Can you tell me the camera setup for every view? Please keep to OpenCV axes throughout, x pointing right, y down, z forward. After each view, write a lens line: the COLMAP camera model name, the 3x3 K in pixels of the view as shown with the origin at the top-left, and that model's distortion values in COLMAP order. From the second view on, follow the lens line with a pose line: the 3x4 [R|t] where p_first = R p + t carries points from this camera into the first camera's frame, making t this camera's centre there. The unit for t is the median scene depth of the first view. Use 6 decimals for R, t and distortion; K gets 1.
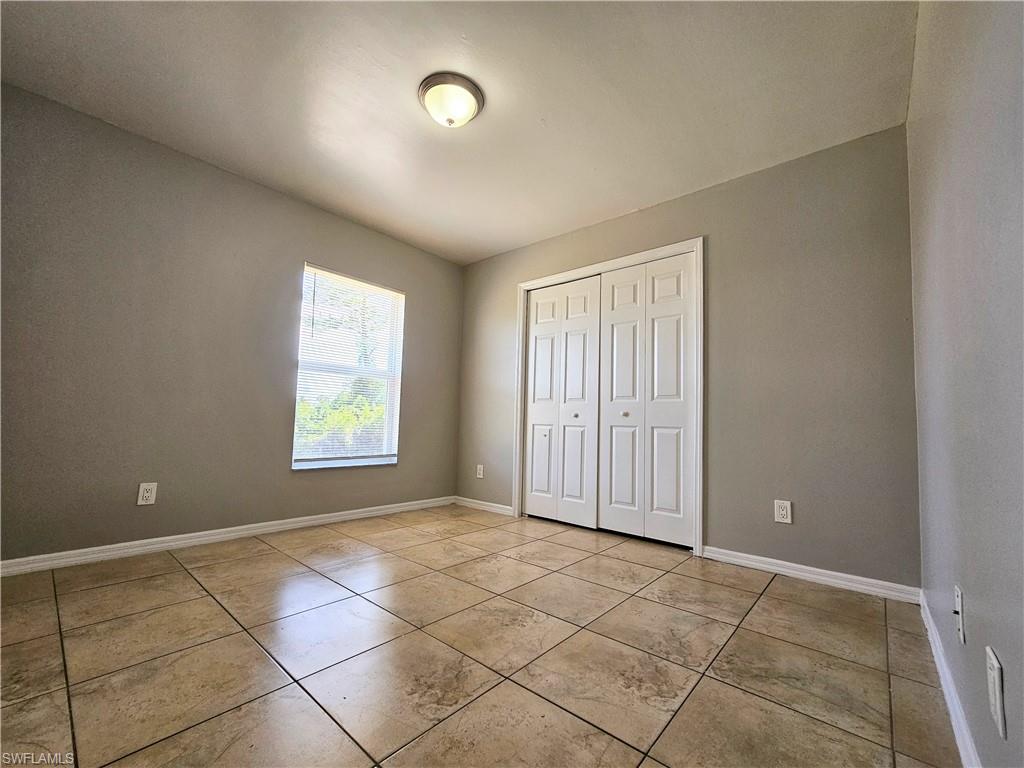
lens RADIAL K [[420.7, 0, 509.1], [0, 420.7, 390.9], [0, 0, 1]] dist [-0.004306, 0.004500]
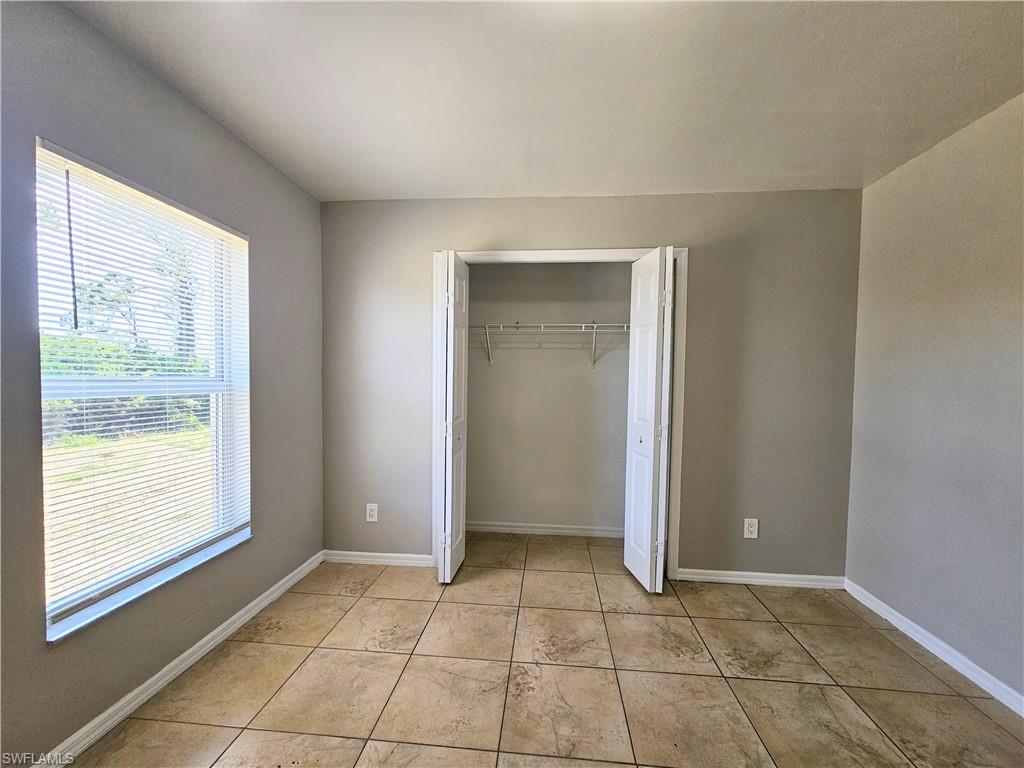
lens RADIAL K [[420.7, 0, 504.6], [0, 420.7, 389.7], [0, 0, 1]] dist [-0.004306, 0.004500]
pose [[0.812982, -0.037886, 0.581055, -0.514649], [-0.032927, 0.993293, 0.110835, -0.179139], [-0.581357, -0.109240, 0.806282, 0.558013]]
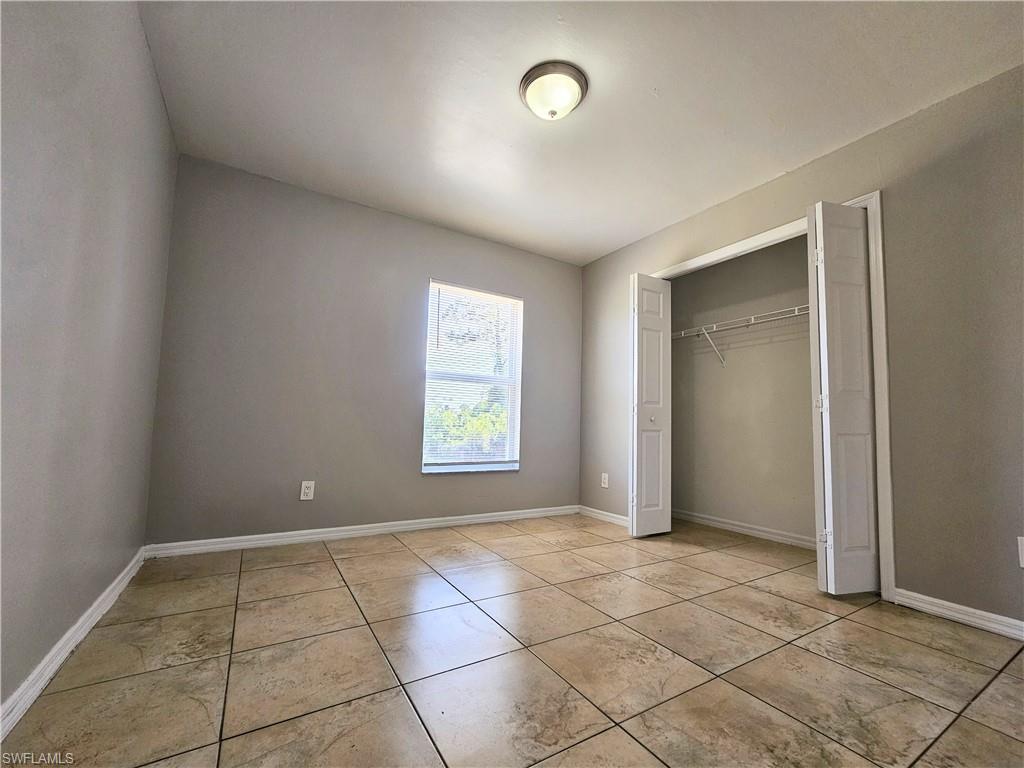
lens RADIAL K [[420.7, 0, 515.5], [0, 420.7, 390.0], [0, 0, 1]] dist [-0.004306, 0.004500]
pose [[0.954307, -0.030018, -0.297317, 0.044772], [0.024539, 0.999454, -0.022143, 0.008795], [0.297819, 0.013835, 0.954522, 0.067654]]
